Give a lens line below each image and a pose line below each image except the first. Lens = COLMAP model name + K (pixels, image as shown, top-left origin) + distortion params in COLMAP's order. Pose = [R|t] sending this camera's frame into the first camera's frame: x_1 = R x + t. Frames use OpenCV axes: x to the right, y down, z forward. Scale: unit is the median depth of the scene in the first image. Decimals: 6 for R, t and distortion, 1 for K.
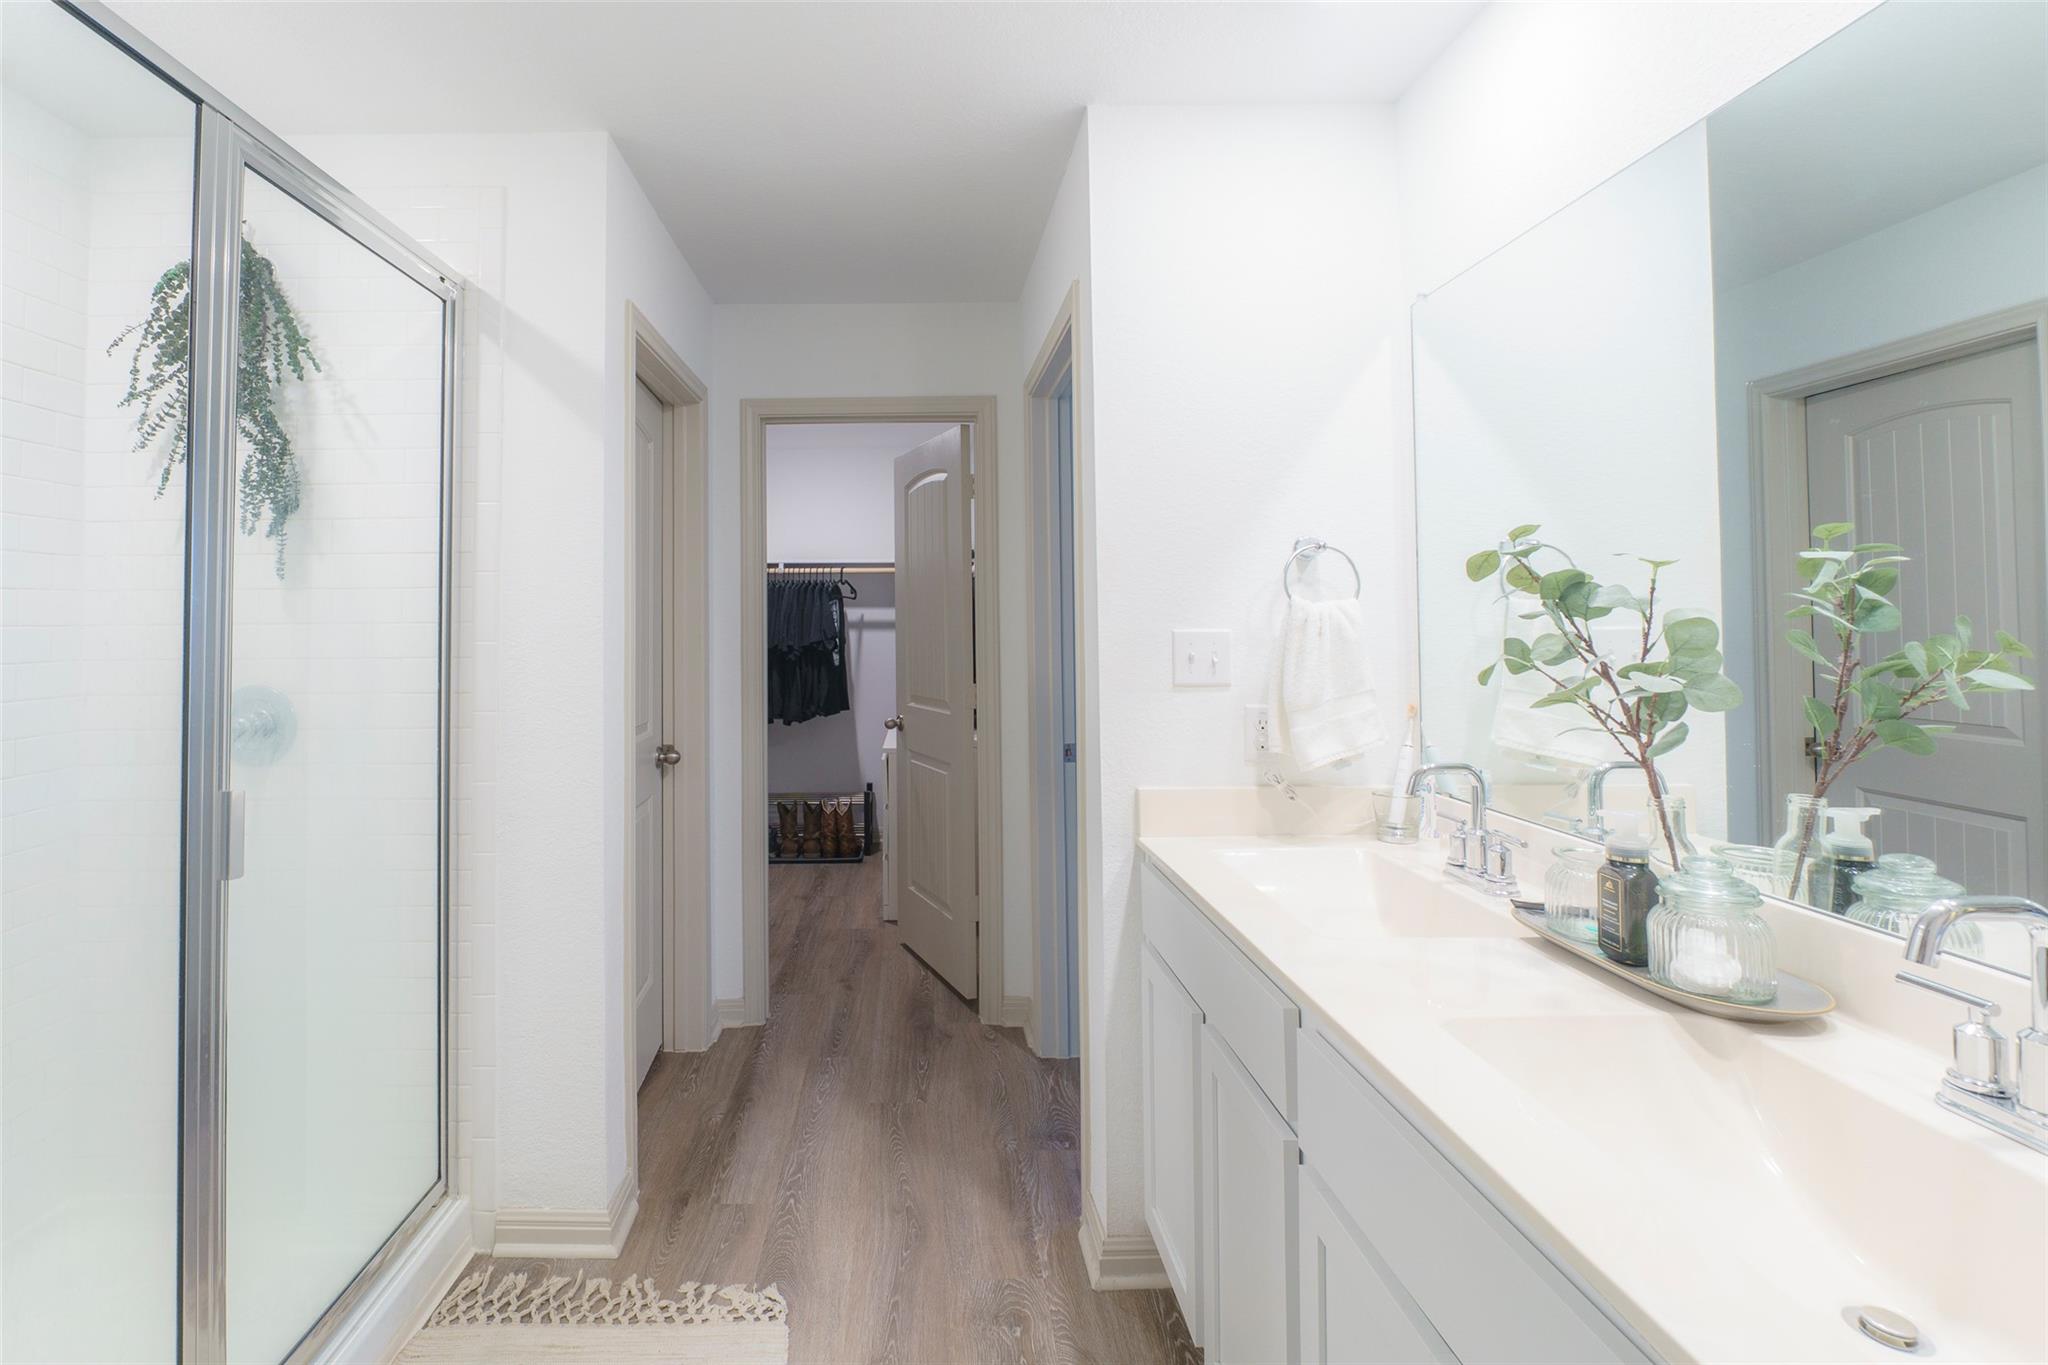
lens RADIAL K [[968.0, 0, 1023.5], [0, 968.0, 629.4], [0, 0, 1]] dist [-0.016353, -0.000179]
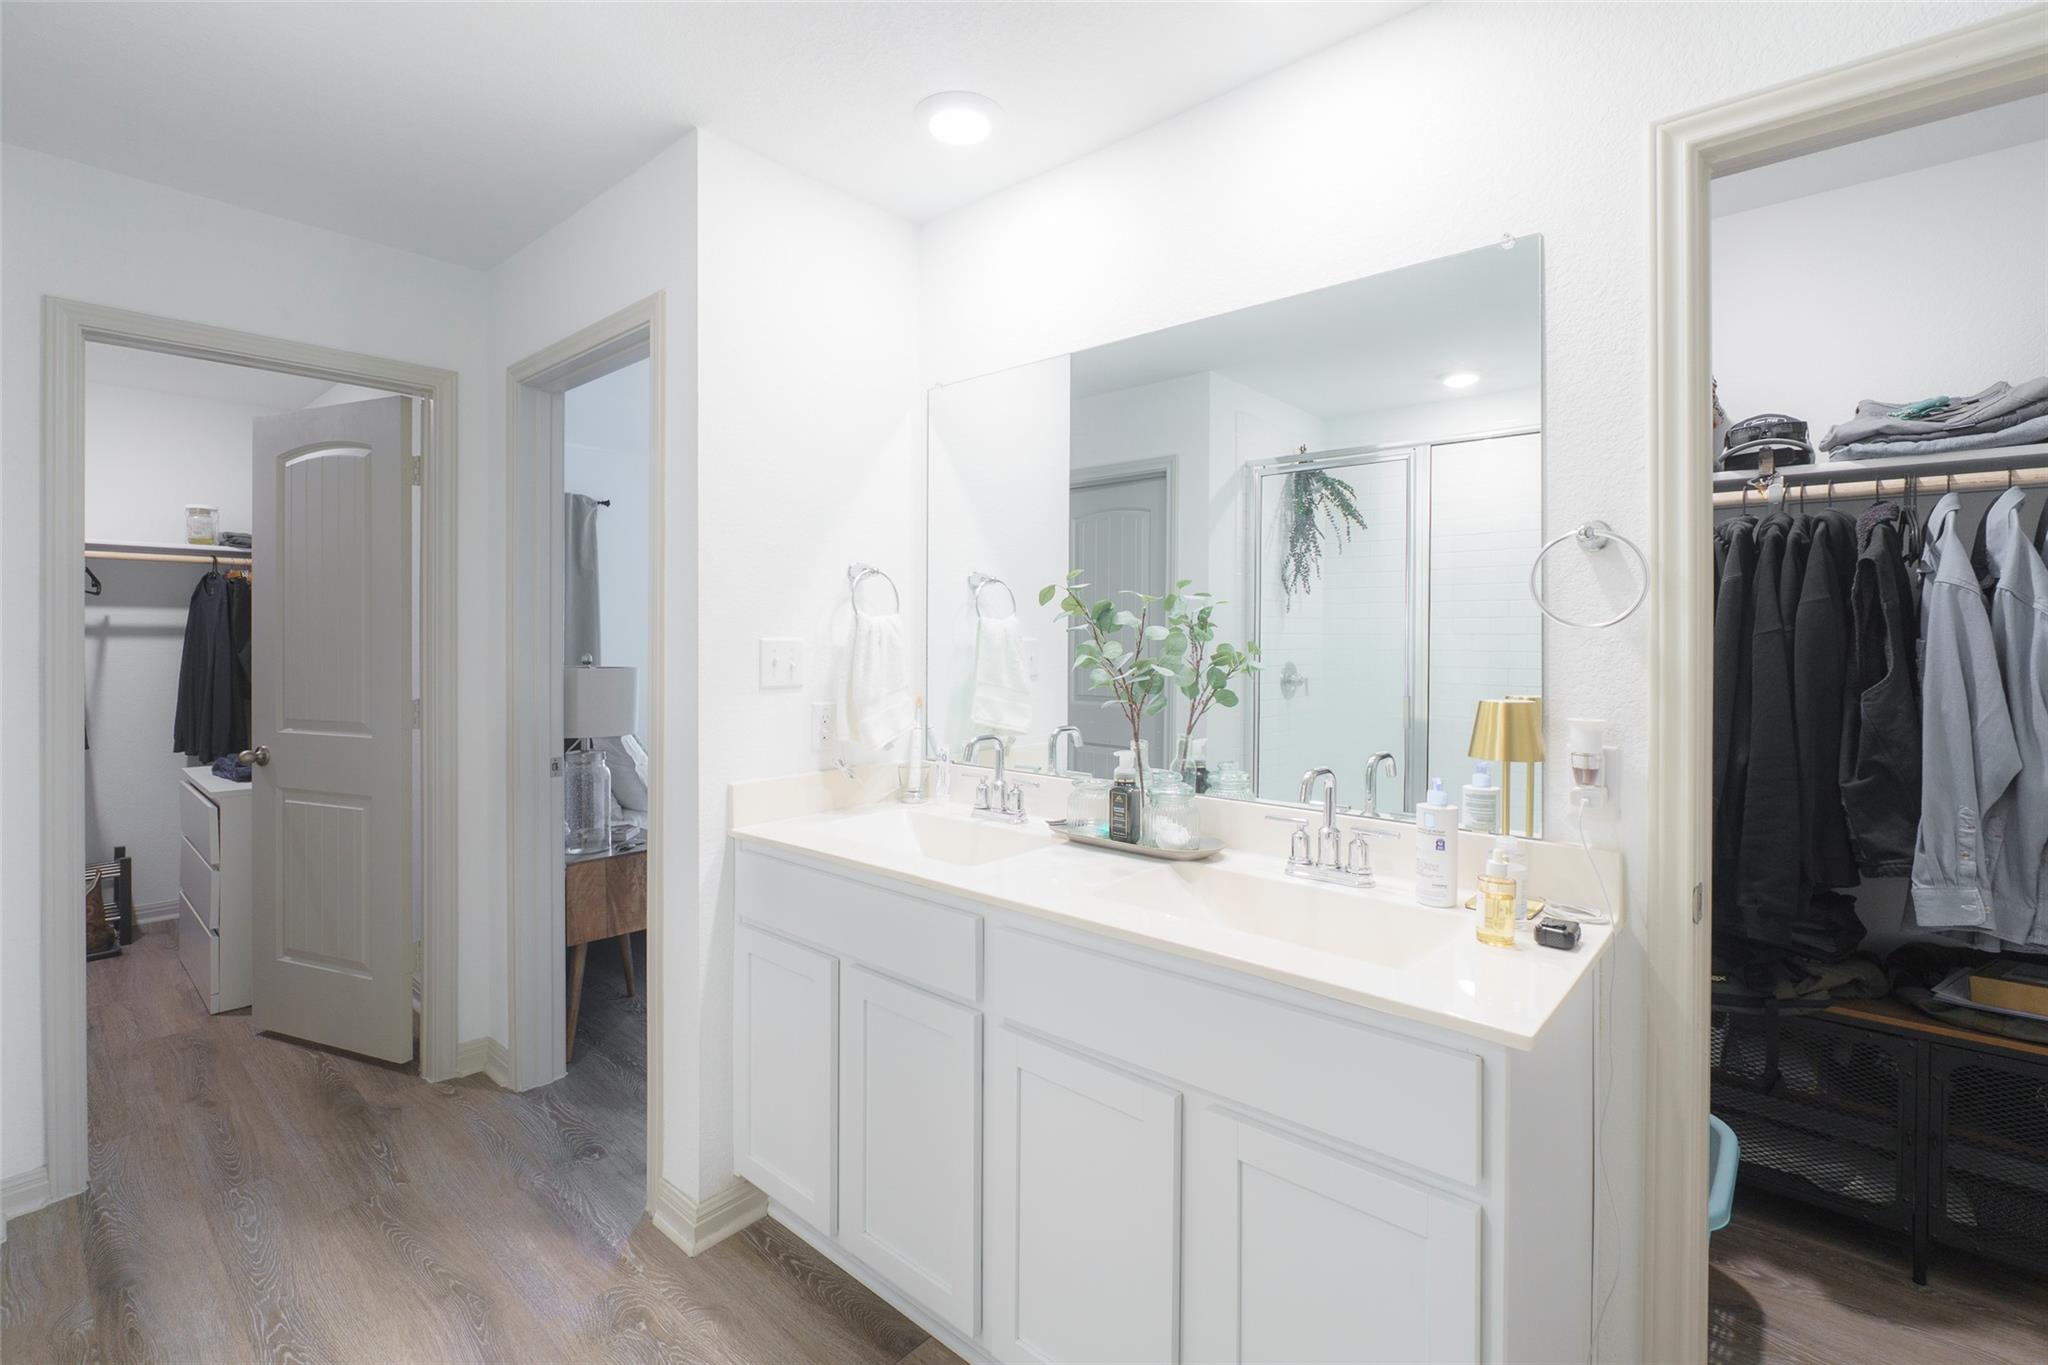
lens RADIAL K [[910.9, 0, 1024.0], [0, 910.9, 682.5], [0, 0, 1]] dist [-0.007905, -0.000479]
pose [[0.663789, -0.027124, 0.747427, -0.376552], [-0.003876, 0.999204, 0.039702, 0.007632], [-0.747909, -0.029251, 0.663156, 0.067321]]
